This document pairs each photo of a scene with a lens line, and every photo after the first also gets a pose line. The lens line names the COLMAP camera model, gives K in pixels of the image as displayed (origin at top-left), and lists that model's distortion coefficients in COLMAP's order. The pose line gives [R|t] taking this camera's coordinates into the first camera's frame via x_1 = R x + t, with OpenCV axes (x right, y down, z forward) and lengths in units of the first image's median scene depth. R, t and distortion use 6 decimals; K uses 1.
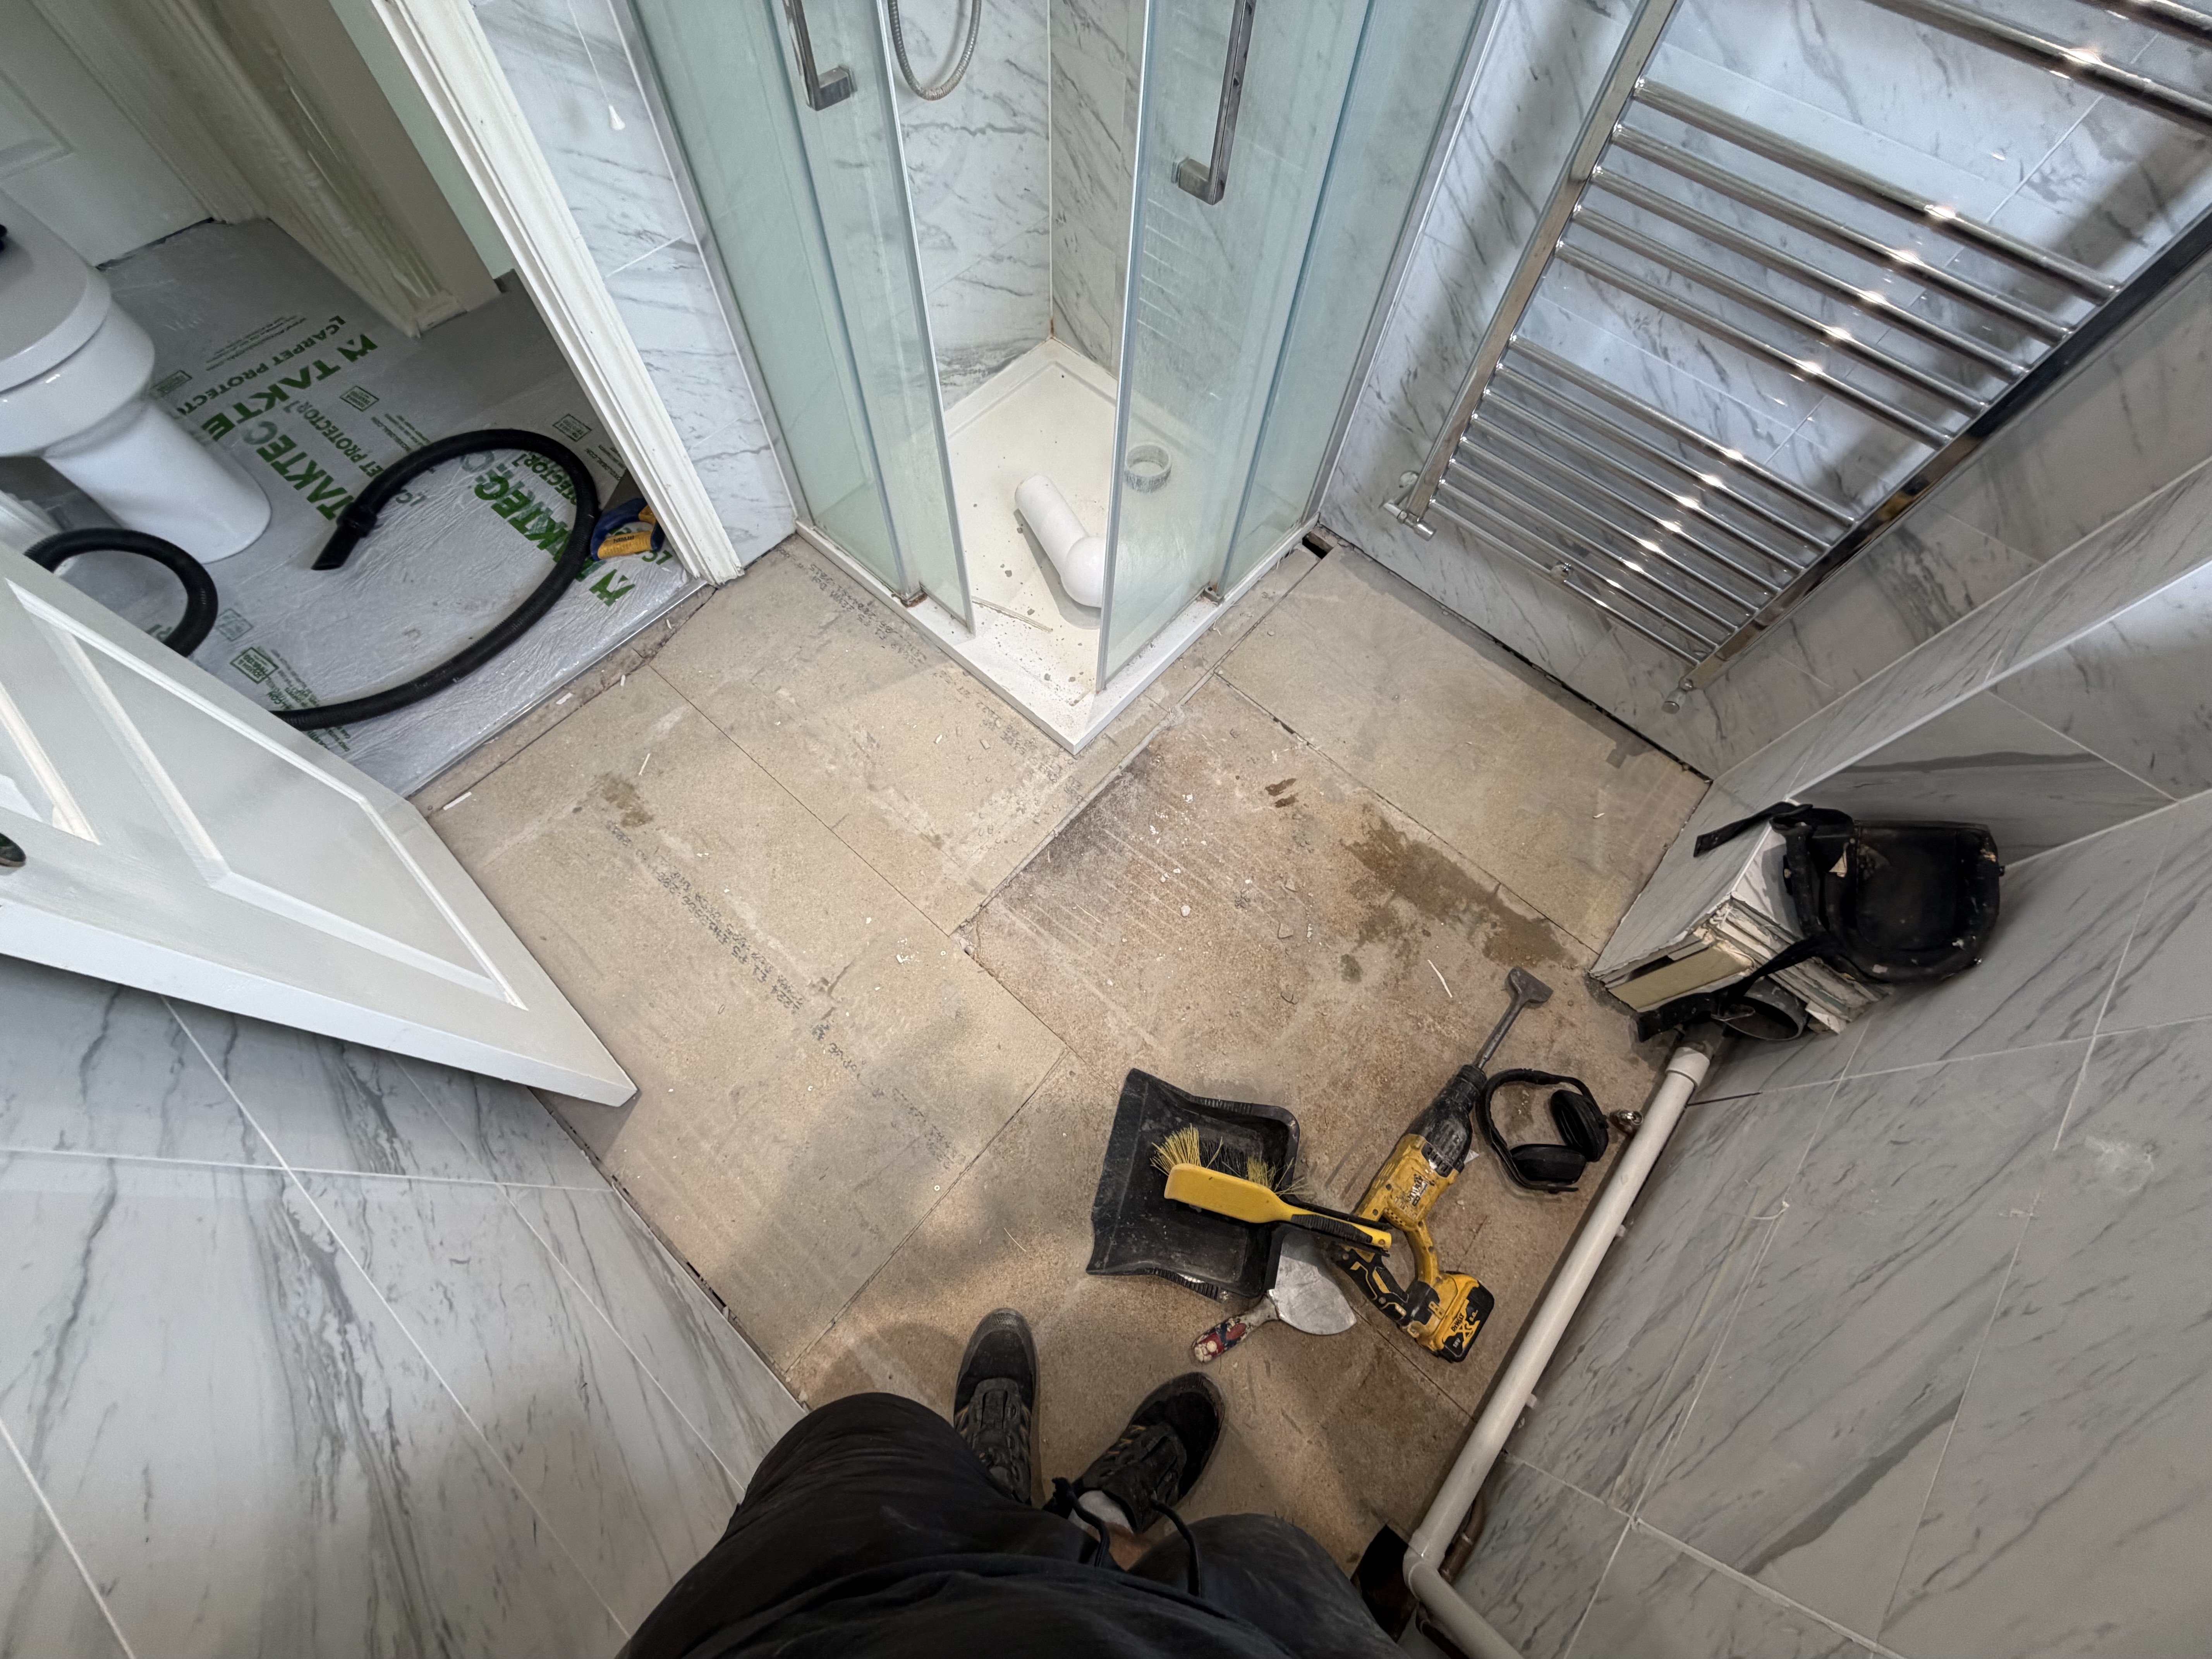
lens RADIAL K [[879.2, 0, 1098.3], [0, 879.2, 829.4], [0, 0, 1]] dist [-0.000280, 0.000270]
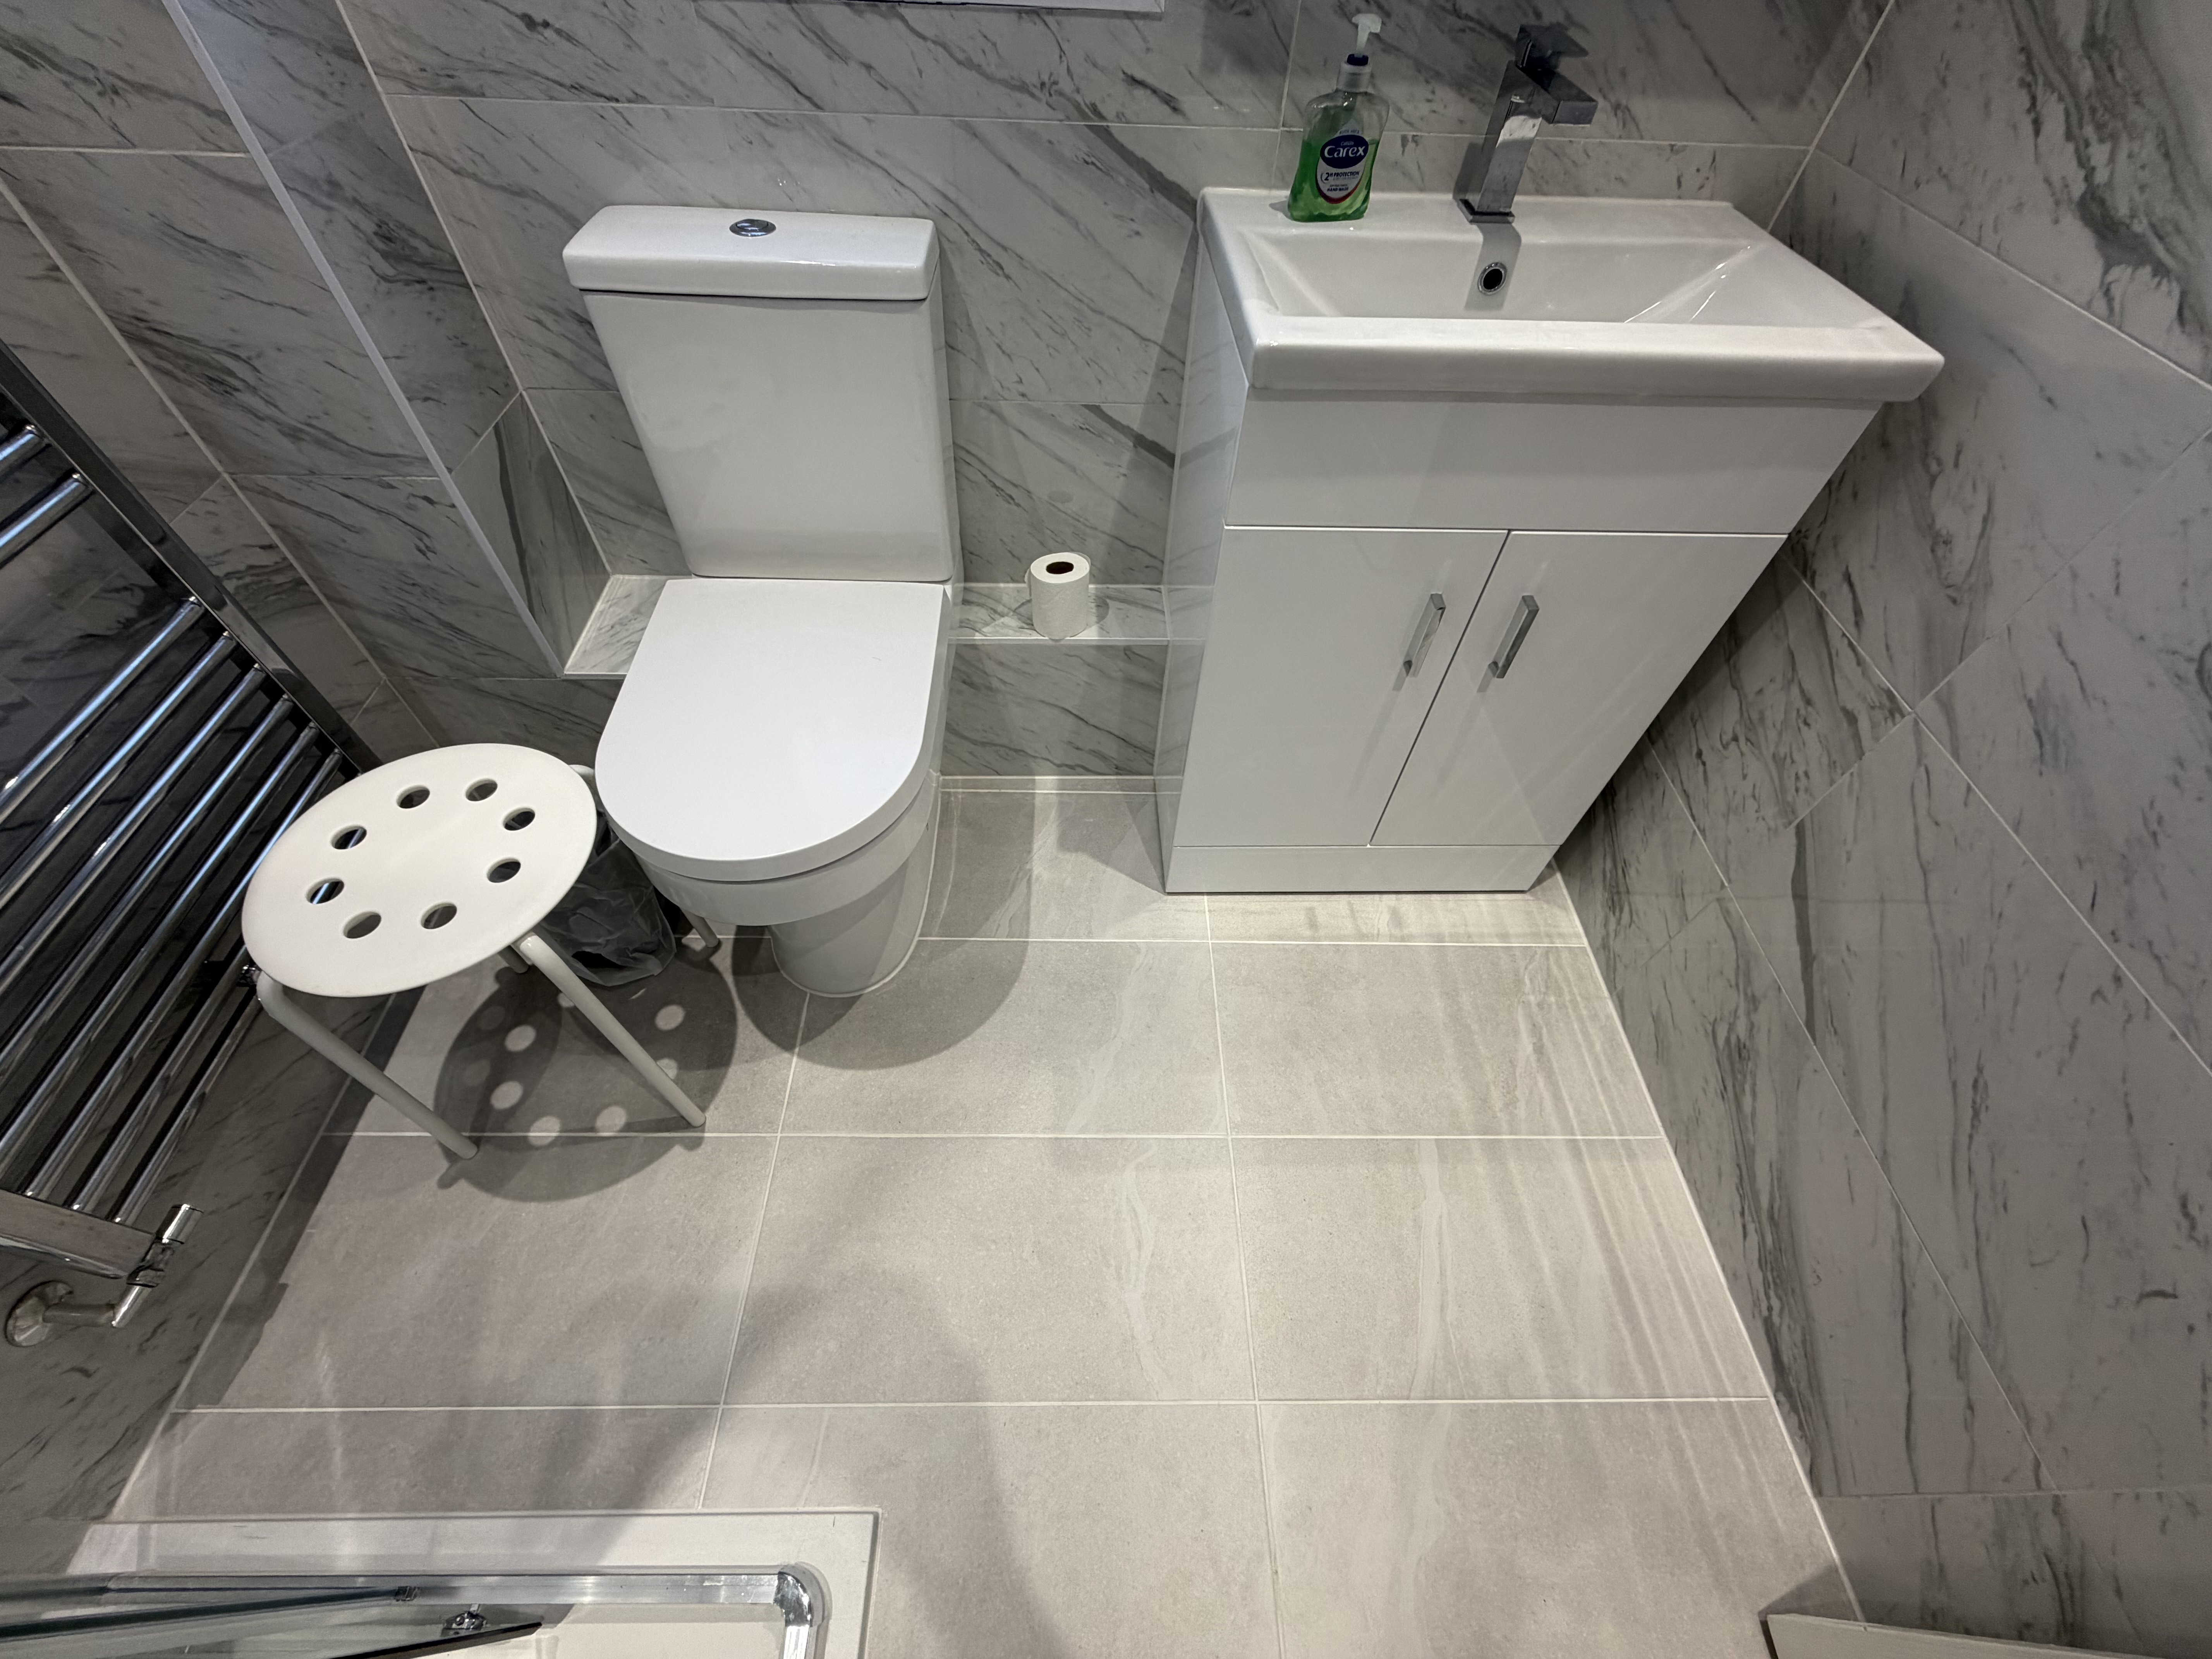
lens RADIAL K [[879.2, 0, 1098.3], [0, 879.2, 827.8], [0, 0, 1]] dist [-0.000280, 0.000270]
pose [[-0.671344, -0.620343, 0.405552, -0.083229], [0.647386, -0.224438, 0.728367, -0.331355], [-0.360816, 0.751533, 0.552276, 0.326057]]
